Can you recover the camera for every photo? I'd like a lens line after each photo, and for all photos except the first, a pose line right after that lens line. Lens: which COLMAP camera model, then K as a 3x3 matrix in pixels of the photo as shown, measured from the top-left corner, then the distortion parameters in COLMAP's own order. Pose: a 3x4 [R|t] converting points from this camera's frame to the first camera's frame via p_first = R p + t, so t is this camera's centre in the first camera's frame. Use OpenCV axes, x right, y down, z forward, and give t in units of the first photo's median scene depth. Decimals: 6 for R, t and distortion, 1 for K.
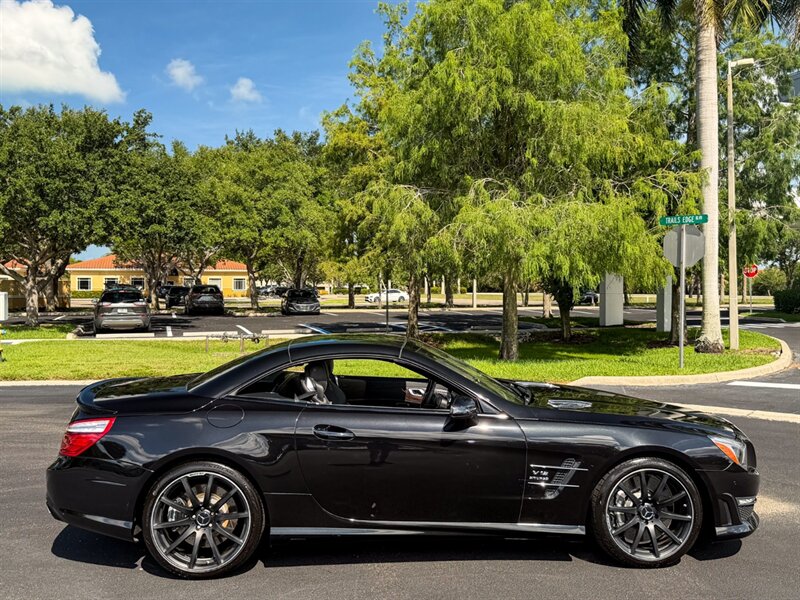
lens RADIAL K [[707.7, 0, 373.7], [0, 707.7, 298.6], [0, 0, 1]] dist [0.135427, -0.345311]
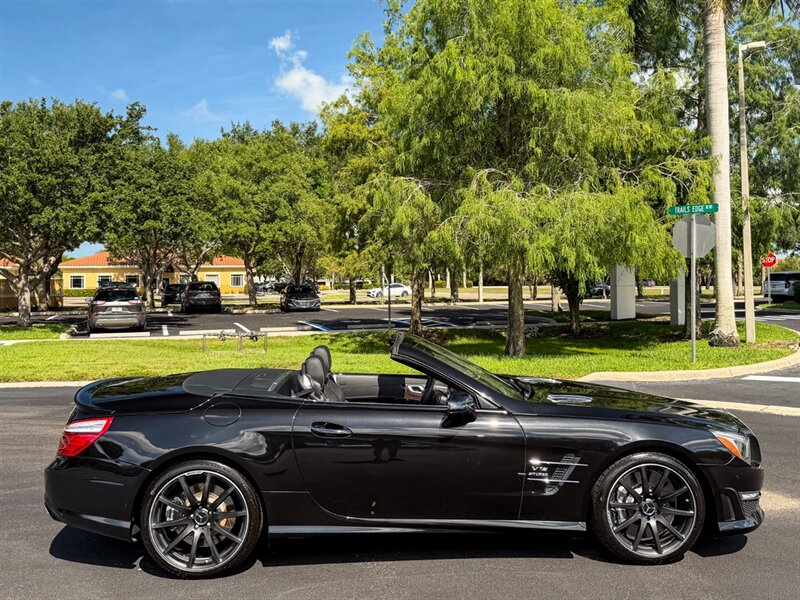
lens RADIAL K [[735.1, 0, 366.4], [0, 735.1, 275.4], [0, 0, 1]] dist [0.124796, -0.296301]
pose [[0.999845, -0.011931, -0.012932, 0.001772], [0.011606, 0.999623, -0.024887, -0.000315], [0.013224, 0.024733, 0.999607, -0.007688]]
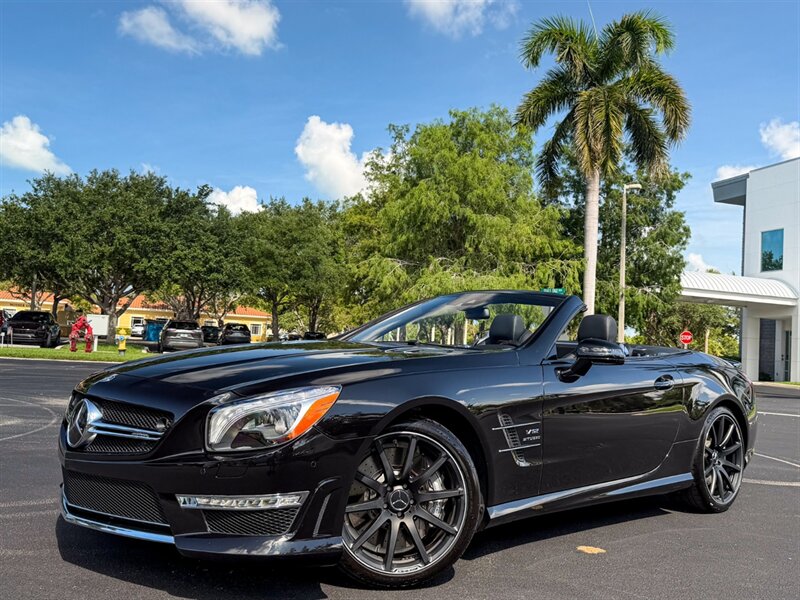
lens RADIAL K [[596.3, 0, 400.0], [0, 596.3, 300.0], [0, 0, 1]] dist [-0.035940, -0.002296]
pose [[0.997809, 0.056409, 0.034577, 0.023678], [-0.053725, 0.995797, -0.074181, 0.032014], [-0.038616, 0.072161, 0.996645, -0.339187]]
